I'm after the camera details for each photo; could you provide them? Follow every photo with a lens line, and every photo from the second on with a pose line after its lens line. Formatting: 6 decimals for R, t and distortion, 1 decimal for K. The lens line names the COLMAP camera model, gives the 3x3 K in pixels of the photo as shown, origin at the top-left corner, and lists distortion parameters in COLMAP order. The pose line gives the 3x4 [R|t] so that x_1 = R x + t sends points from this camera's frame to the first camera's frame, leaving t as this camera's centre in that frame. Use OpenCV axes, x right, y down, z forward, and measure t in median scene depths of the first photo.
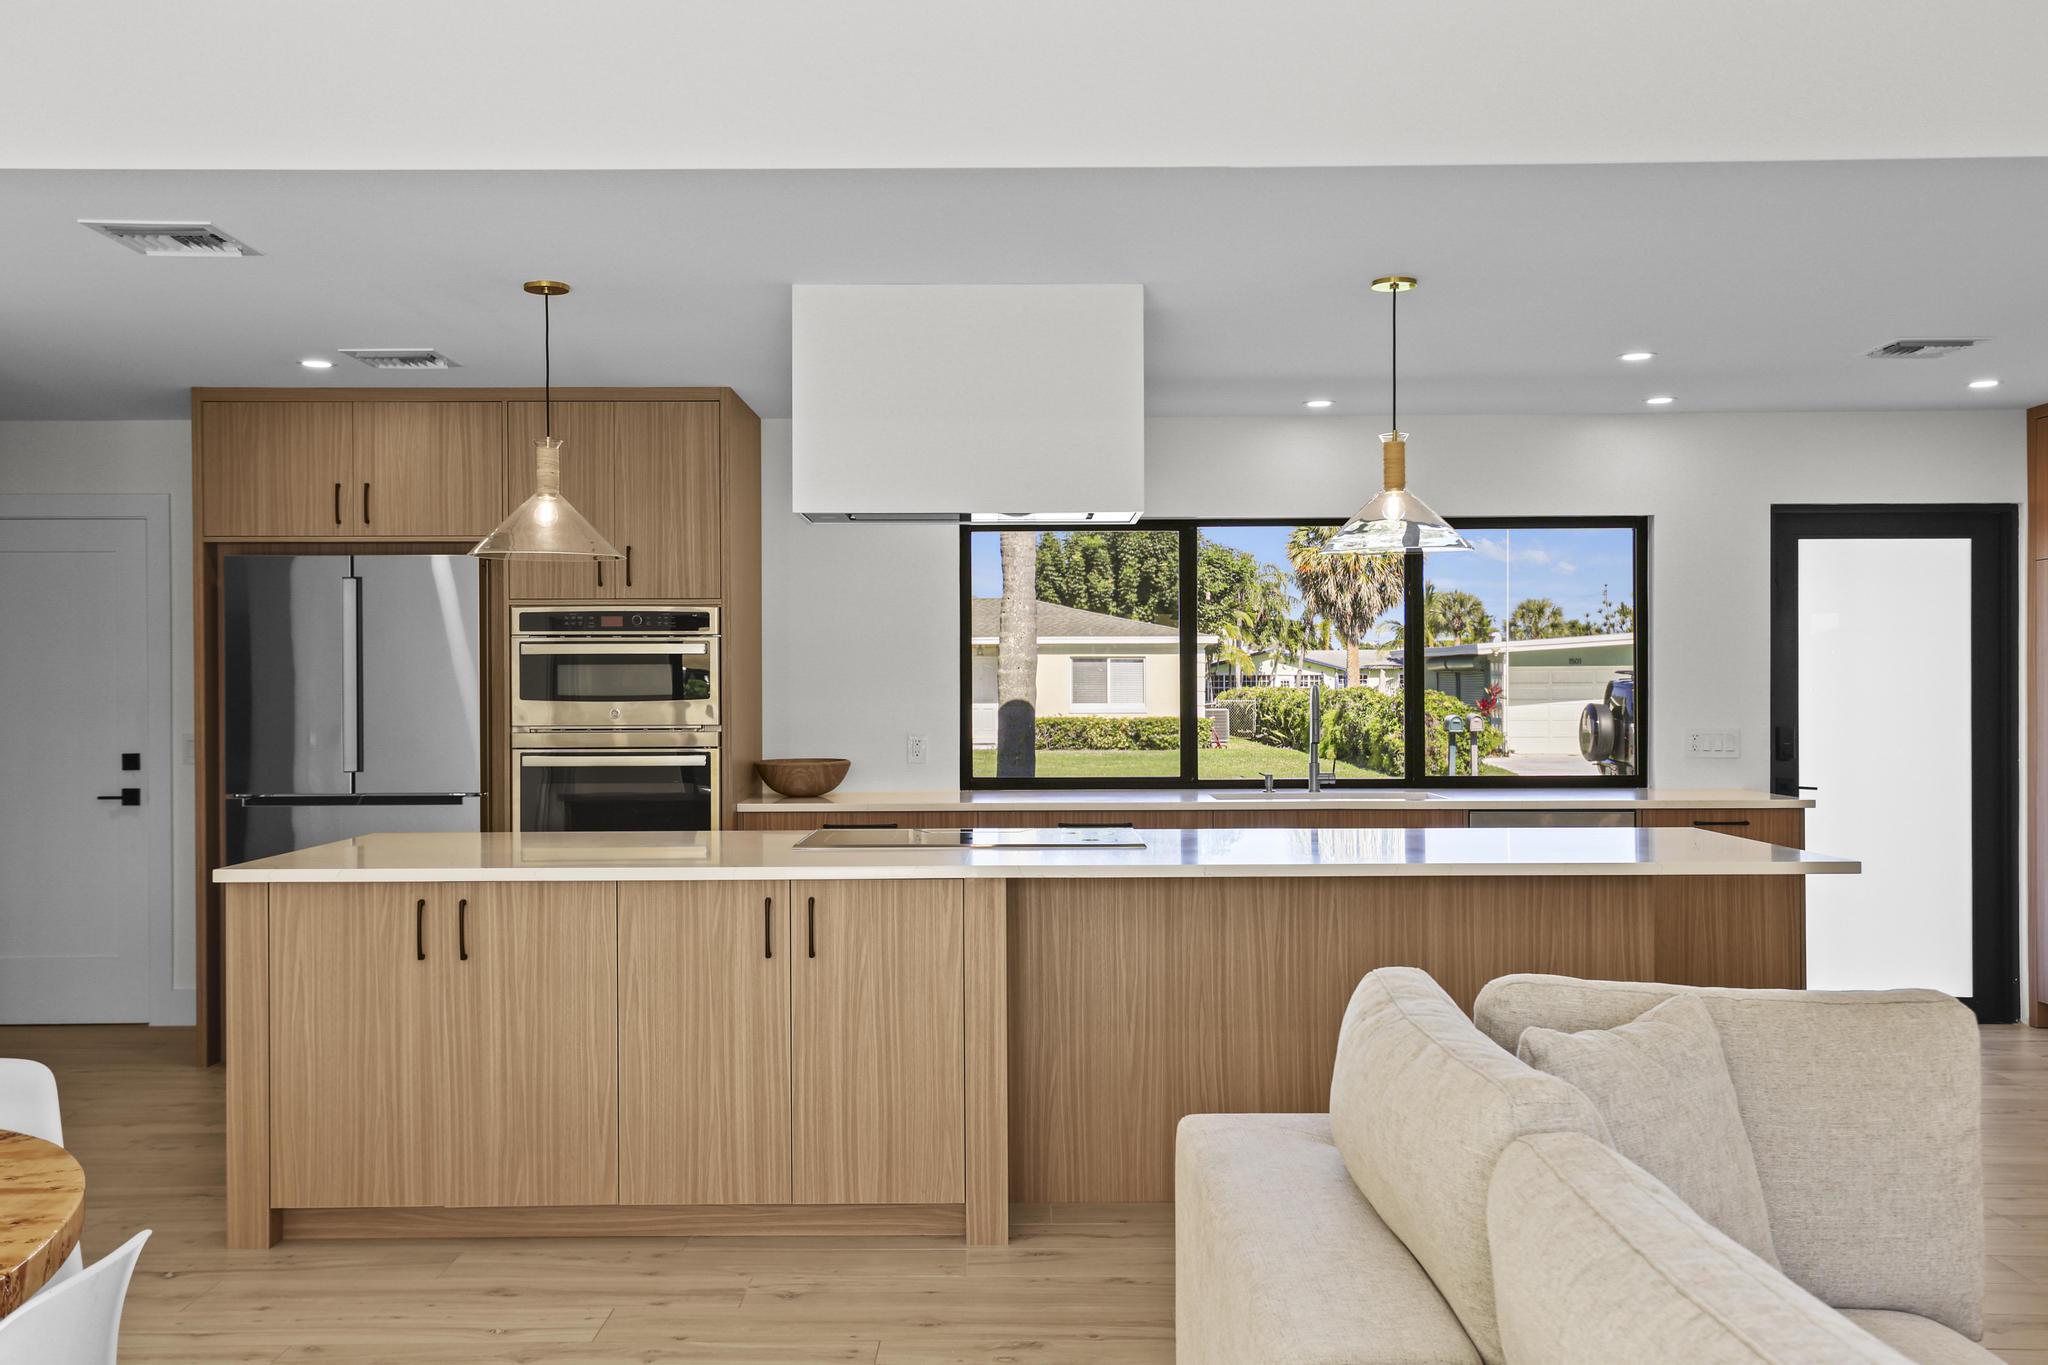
lens RADIAL K [[1771.9, 0, 1029.5], [0, 1771.9, 696.8], [0, 0, 1]] dist [0.029071, 0.012366]
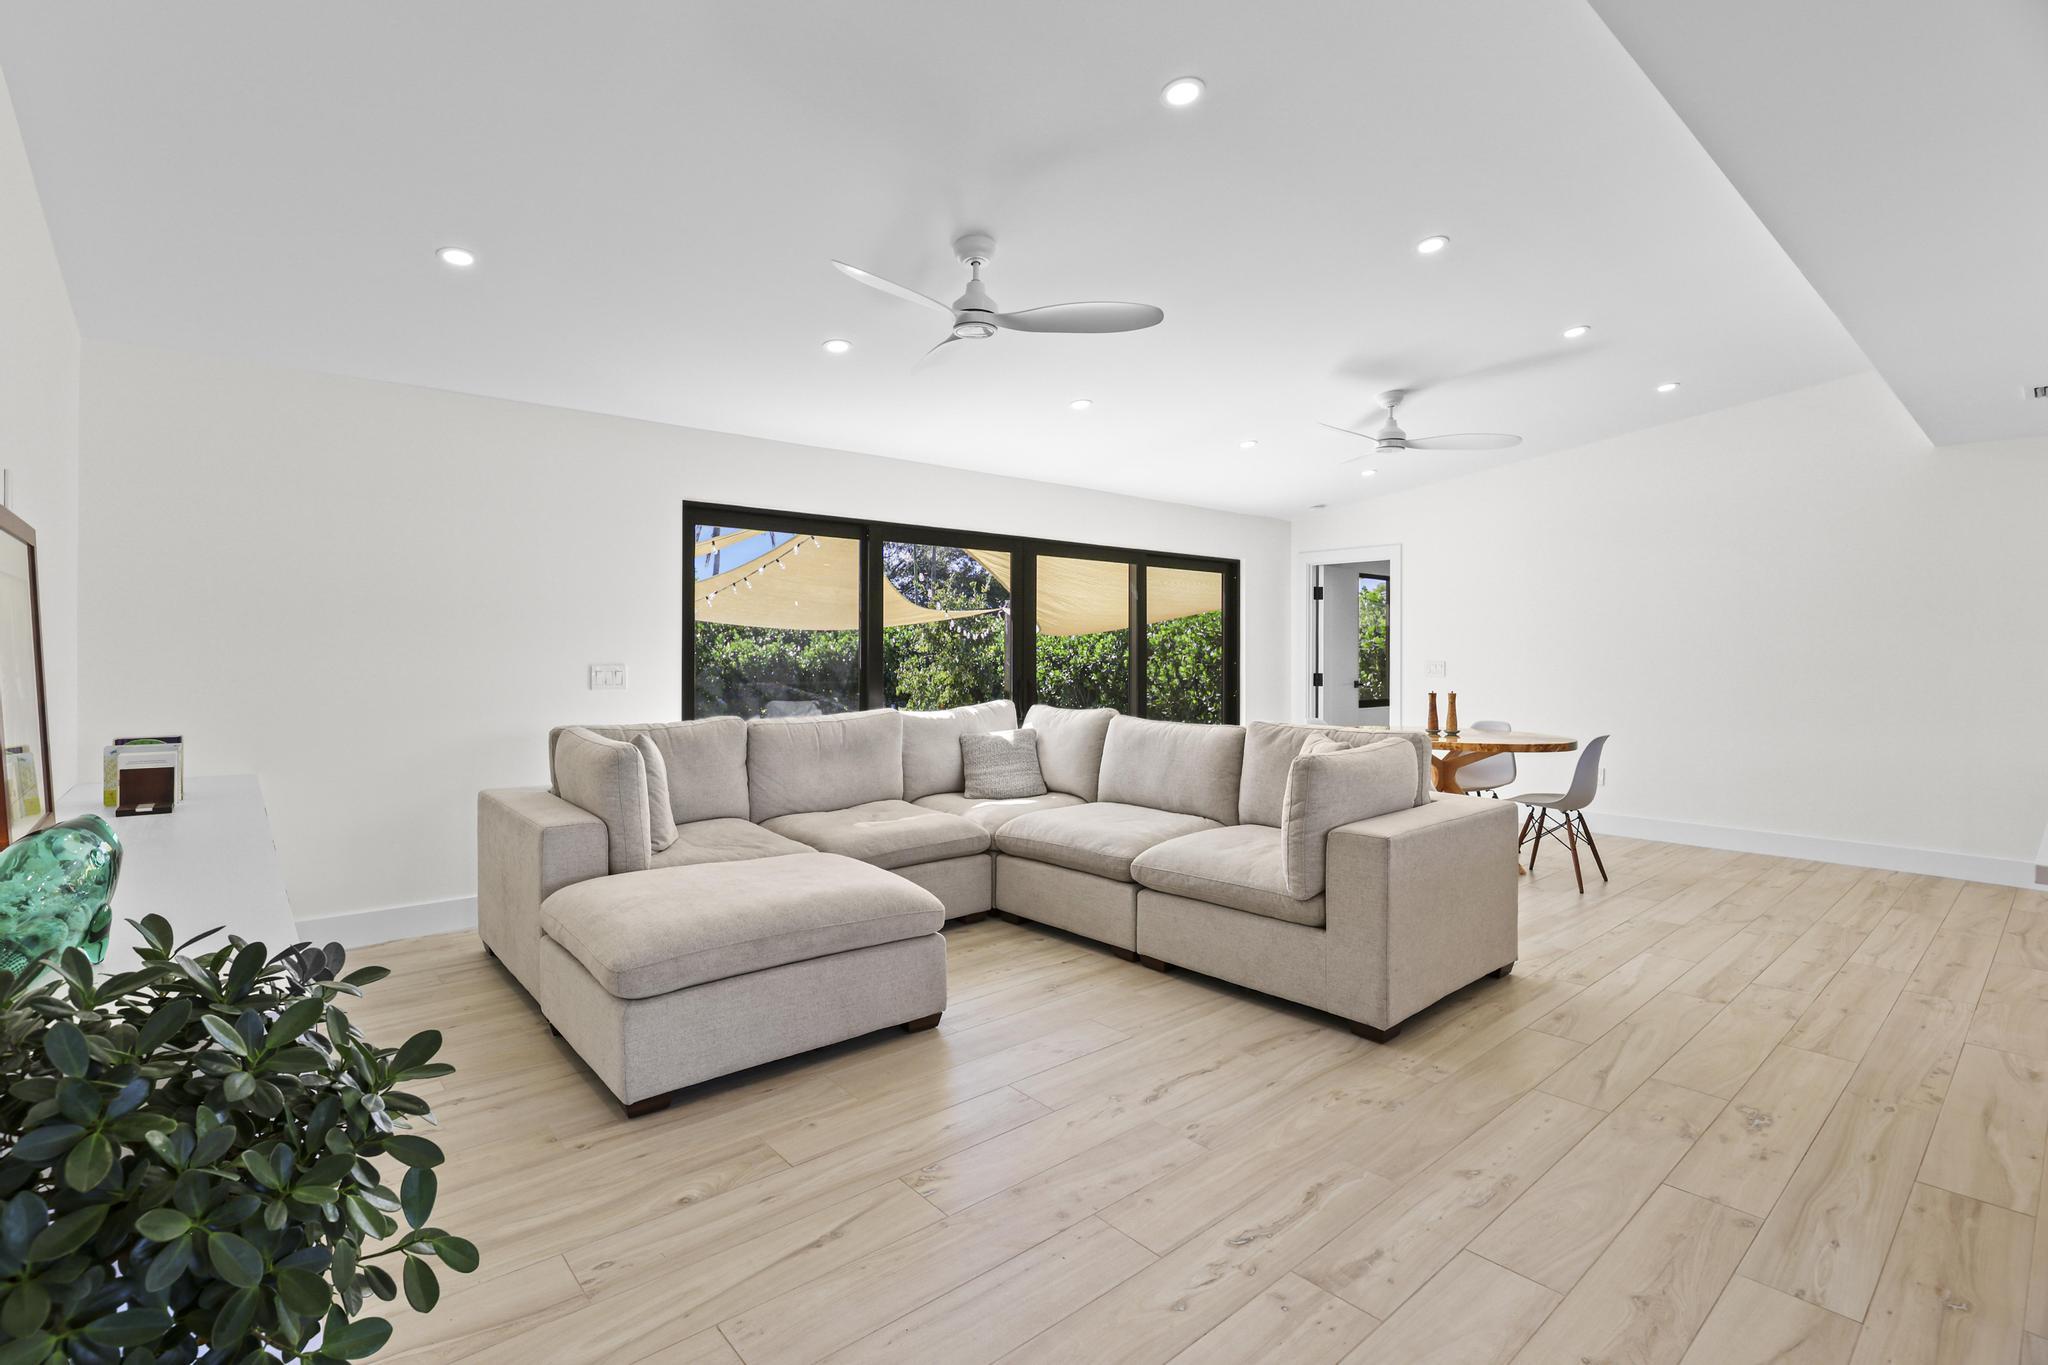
lens RADIAL K [[945.7, 0, 1012.6], [0, 945.7, 665.8], [0, 0, 1]] dist [-0.032819, 0.006693]
pose [[-0.759373, 0.014046, -0.650504, 0.838095], [-0.000393, 0.999757, 0.022046, 0.012167], [0.650655, 0.016997, -0.759183, 0.886813]]
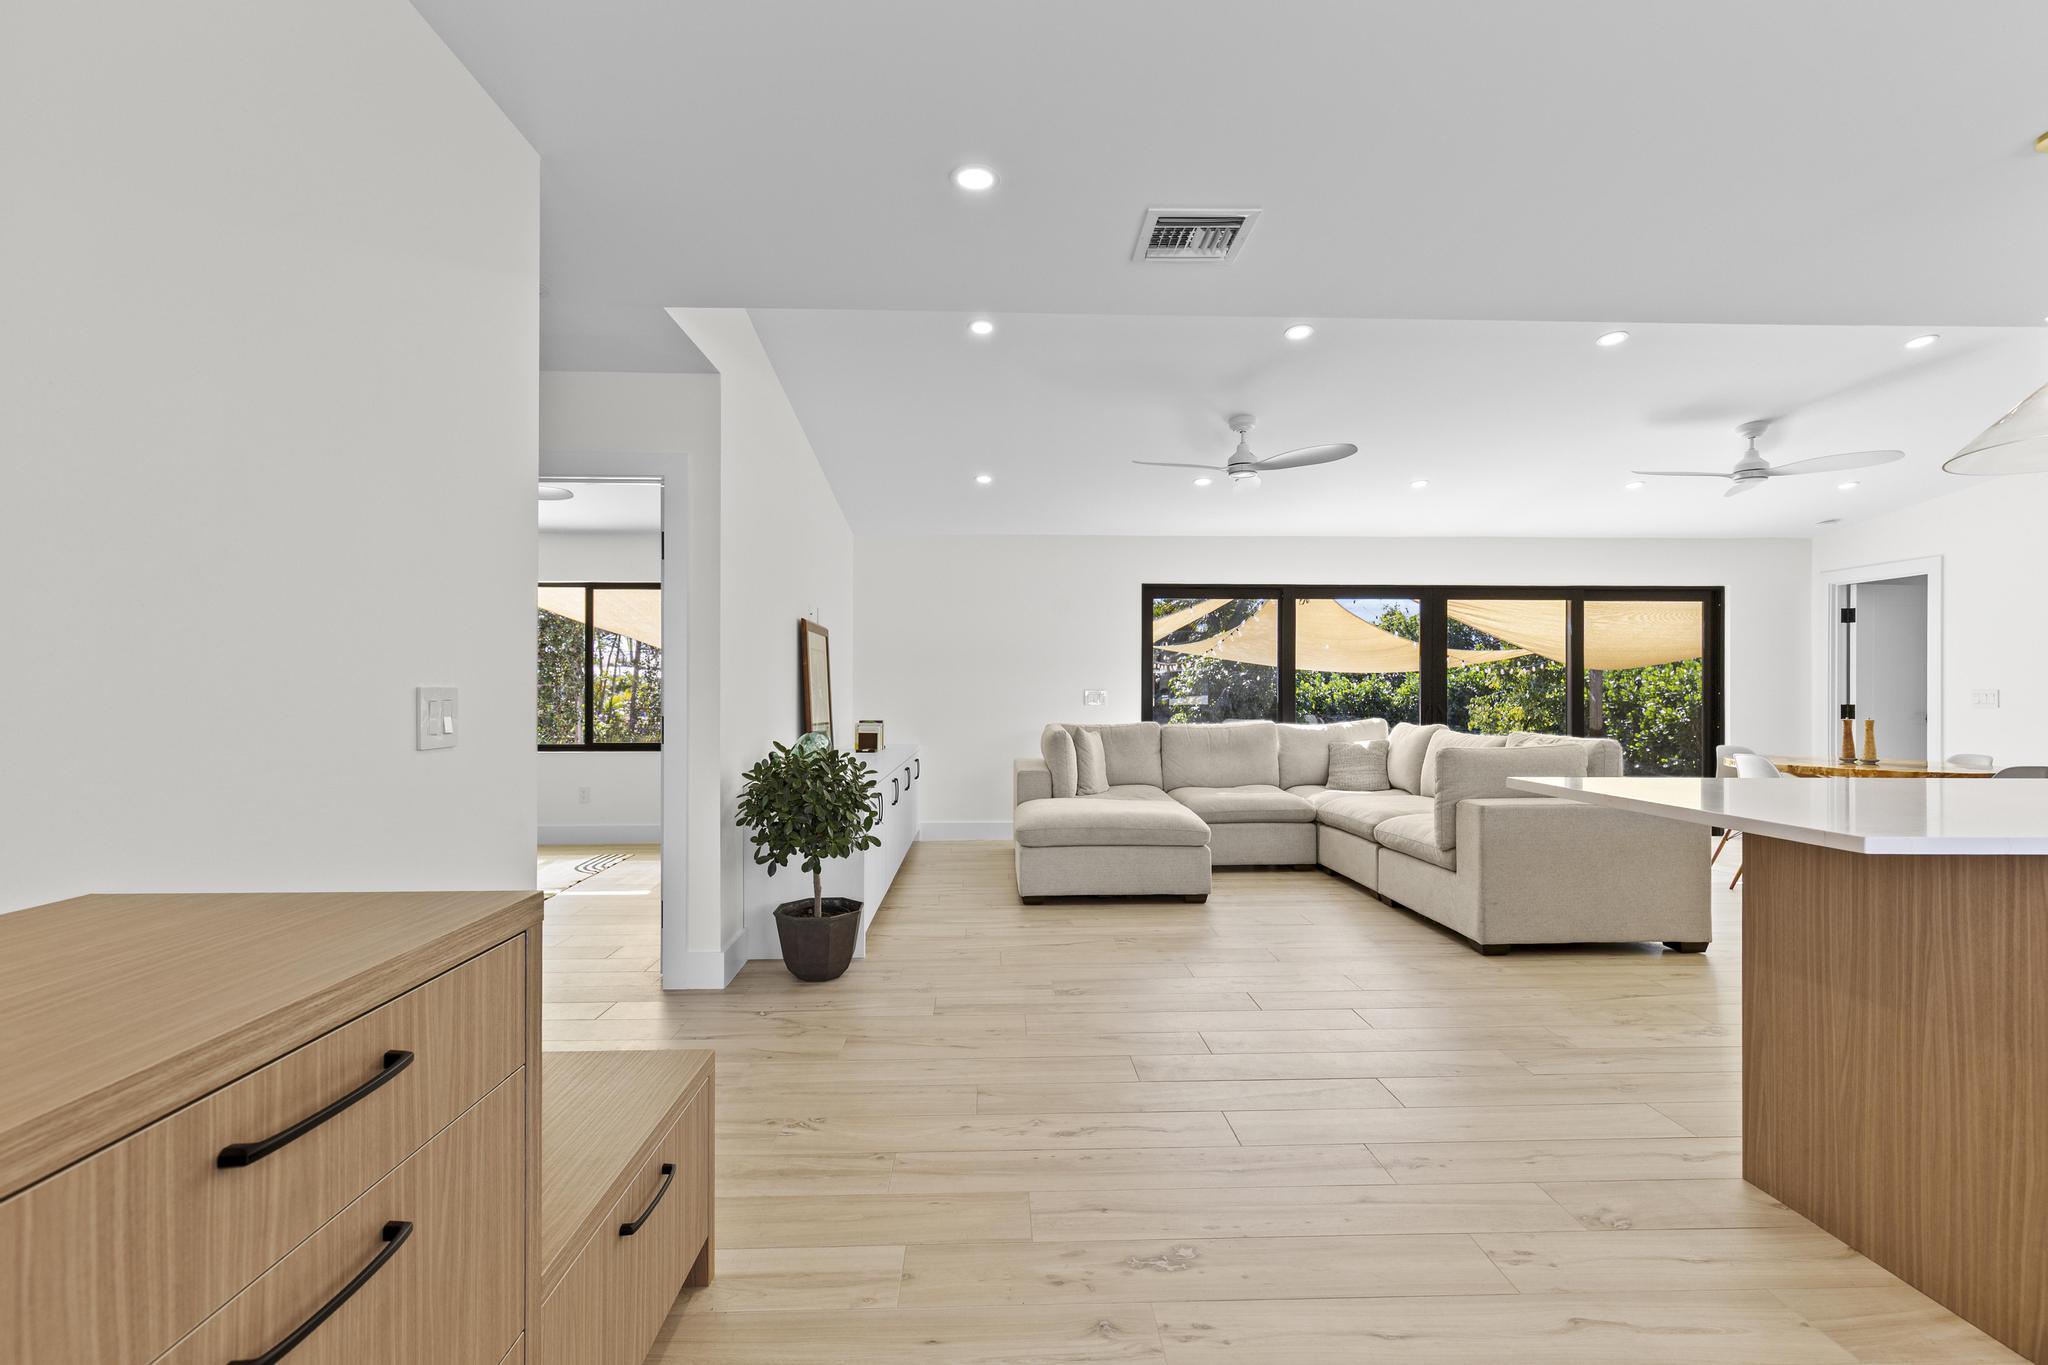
lens RADIAL K [[945.7, 0, 1016.8], [0, 945.7, 691.0], [0, 0, 1]] dist [-0.032819, 0.006693]
pose [[-0.999740, 0.006426, -0.021897, 0.699559], [0.006397, 0.999979, 0.001424, 0.029726], [0.021906, 0.001284, -0.999759, 1.412993]]
